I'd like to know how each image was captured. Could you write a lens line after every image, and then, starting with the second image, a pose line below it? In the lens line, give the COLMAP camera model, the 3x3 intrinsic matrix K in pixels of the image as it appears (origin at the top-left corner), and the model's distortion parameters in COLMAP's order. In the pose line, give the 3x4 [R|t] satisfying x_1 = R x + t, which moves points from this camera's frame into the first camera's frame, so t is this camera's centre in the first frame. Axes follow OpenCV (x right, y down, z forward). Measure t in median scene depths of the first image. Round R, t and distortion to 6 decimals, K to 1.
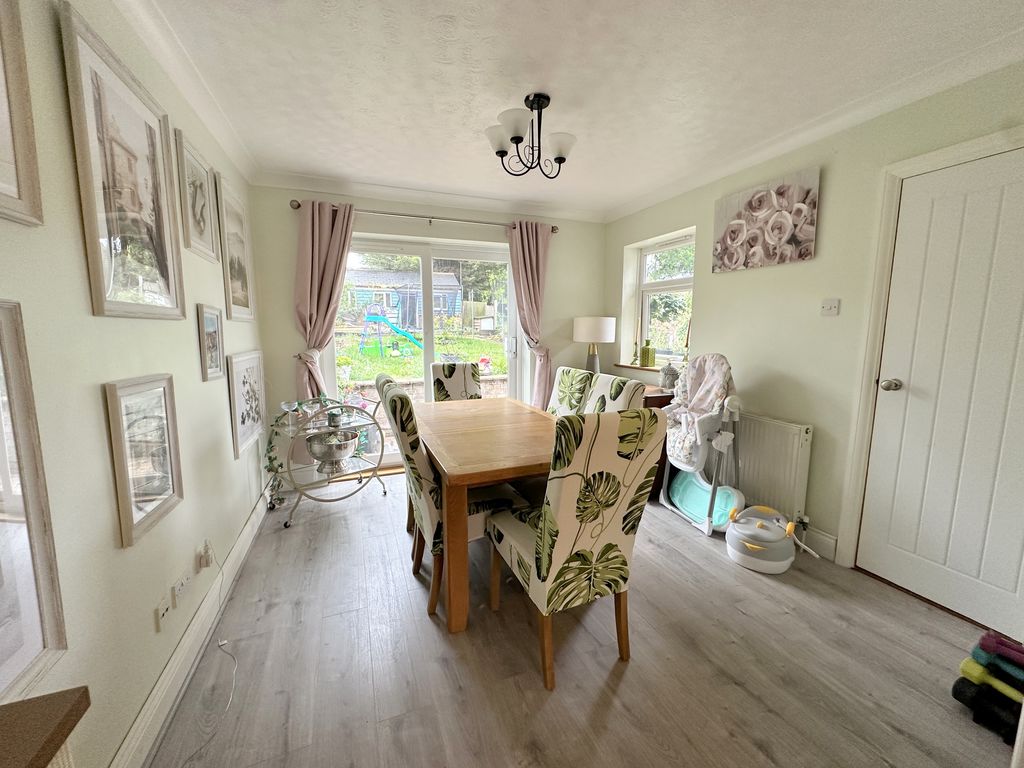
lens RADIAL K [[413.0, 0, 512.0], [0, 413.0, 384.0], [0, 0, 1]] dist [0.001246, 0.000116]
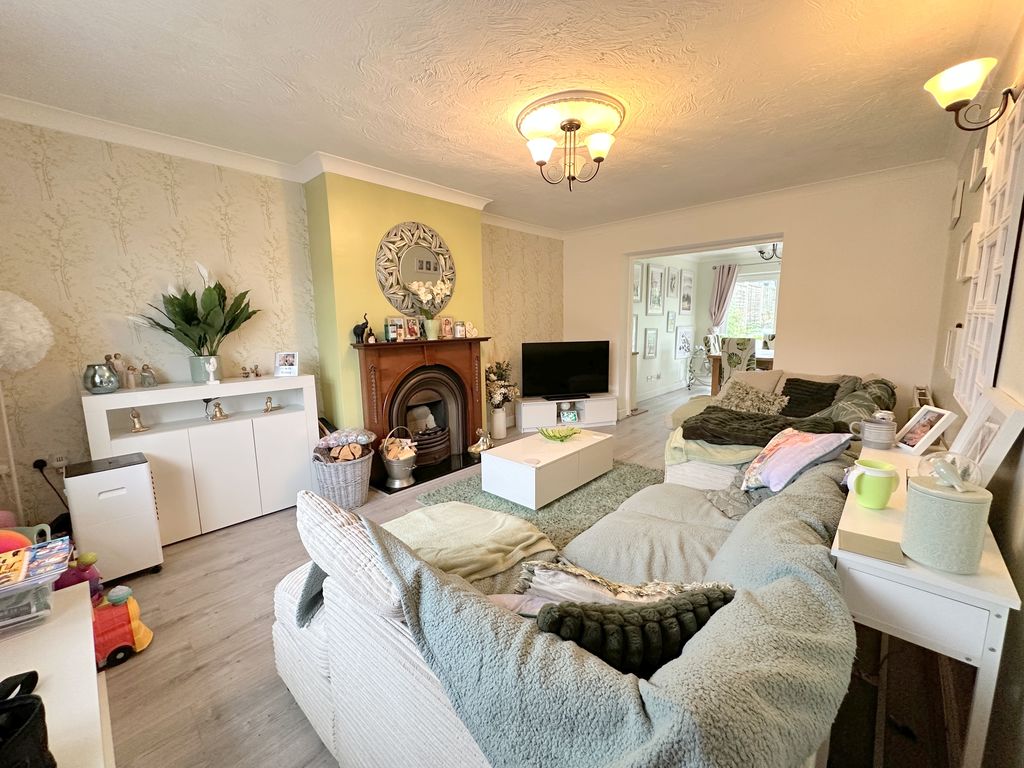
lens RADIAL K [[413.0, 0, 512.0], [0, 413.0, 384.0], [0, 0, 1]] dist [0.001246, 0.000116]
pose [[0.431686, 0.129813, -0.892634, 1.241426], [-0.110549, 0.989744, 0.090473, 0.166648], [0.895224, 0.059624, 0.441609, -1.136888]]
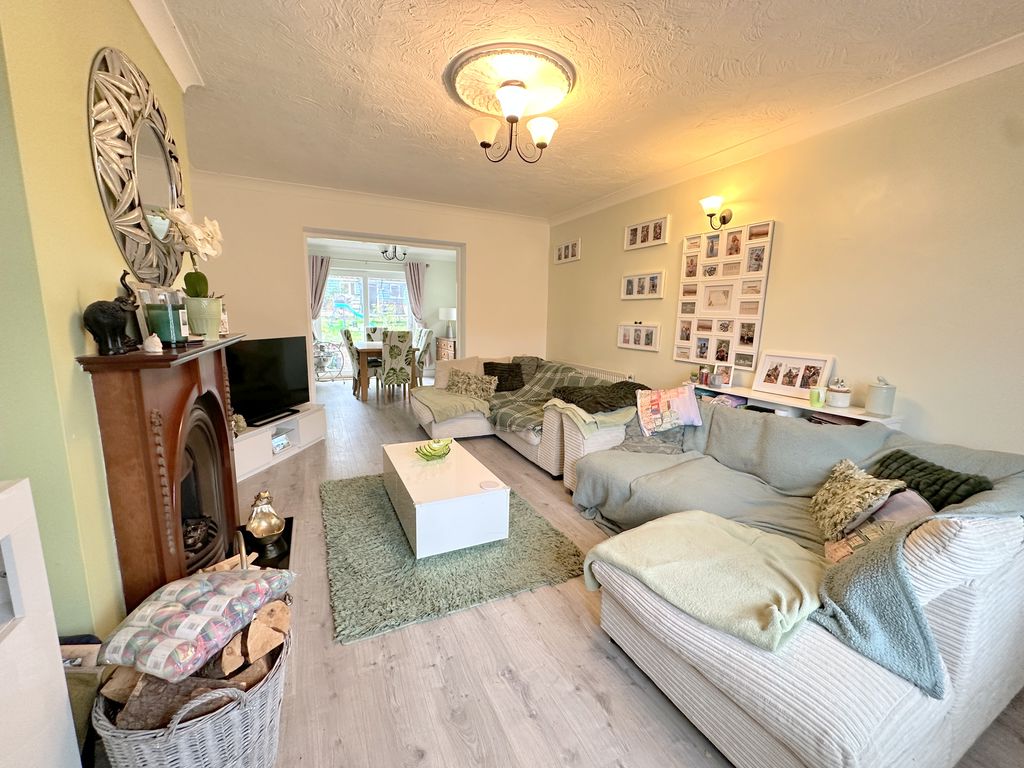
lens RADIAL K [[413.0, 0, 512.0], [0, 413.0, 384.0], [0, 0, 1]] dist [0.001246, 0.000116]
pose [[0.997430, 0.007144, 0.071285, 0.477072], [-0.008888, 0.999668, 0.024173, 0.214495], [-0.071088, -0.024744, 0.997163, -1.411867]]
